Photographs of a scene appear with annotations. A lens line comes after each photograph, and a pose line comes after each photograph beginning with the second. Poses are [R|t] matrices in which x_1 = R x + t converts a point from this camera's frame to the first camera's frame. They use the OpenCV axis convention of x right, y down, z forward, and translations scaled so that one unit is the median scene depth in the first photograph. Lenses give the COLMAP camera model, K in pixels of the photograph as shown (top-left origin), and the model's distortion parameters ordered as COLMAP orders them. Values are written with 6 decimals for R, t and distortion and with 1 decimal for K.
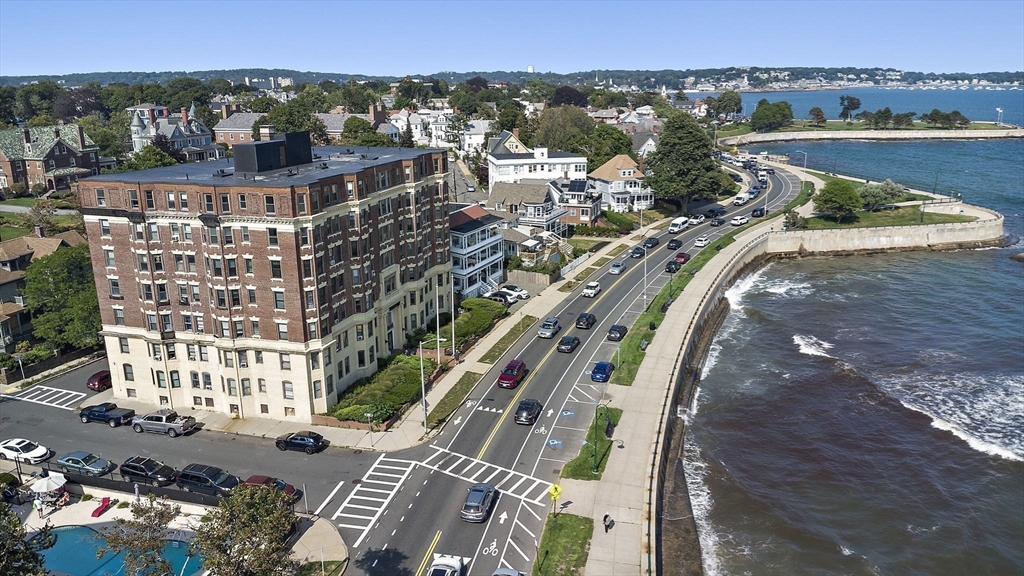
lens RADIAL K [[740.5, 0, 518.5], [0, 740.5, 291.9], [0, 0, 1]] dist [0.001454, -0.008257]
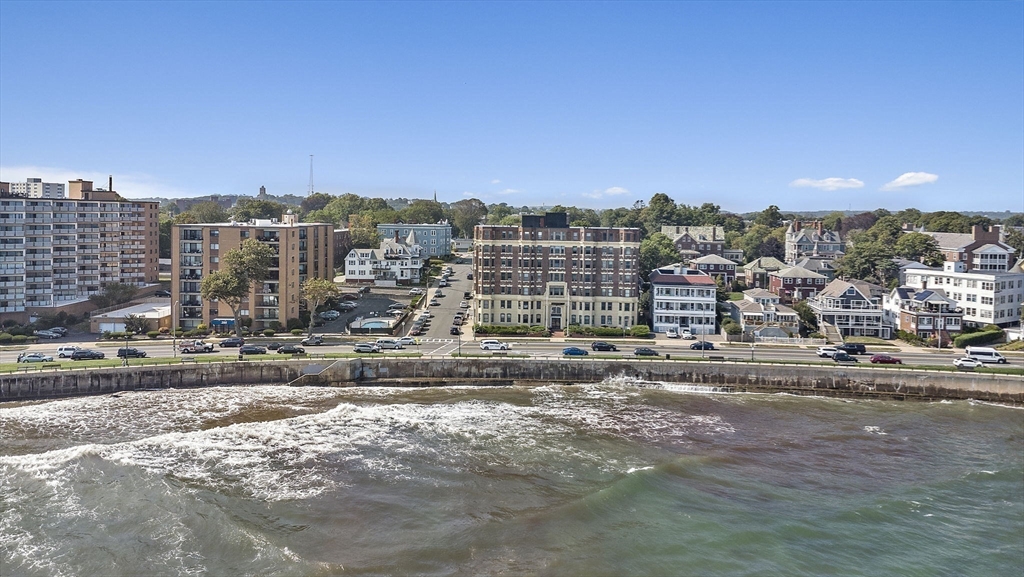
lens RADIAL K [[740.5, 0, 522.6], [0, 740.5, 279.5], [0, 0, 1]] dist [0.001454, -0.008257]
pose [[0.297038, 0.098107, -0.949812, 1.860957], [-0.283722, 0.958851, 0.010311, -0.038715], [0.911740, 0.266420, 0.312650, 0.374671]]
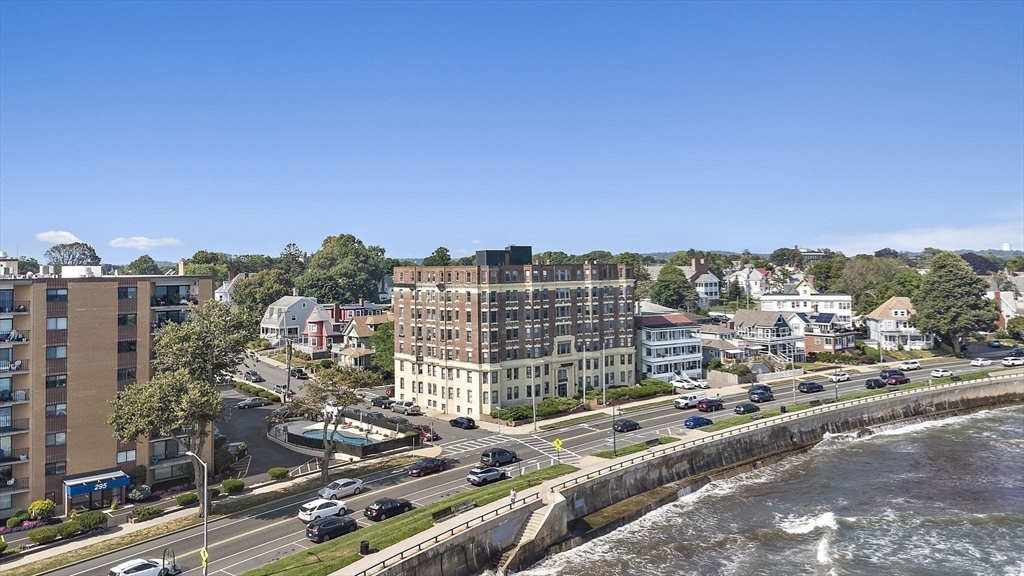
lens RADIAL K [[740.5, 0, 511.2], [0, 740.5, 260.5], [0, 0, 1]] dist [0.001454, -0.008257]
pose [[0.838094, -0.006866, -0.545483, 0.609430], [-0.144875, 0.961214, -0.234687, 0.207444], [0.525937, 0.275717, 0.804593, -0.292977]]
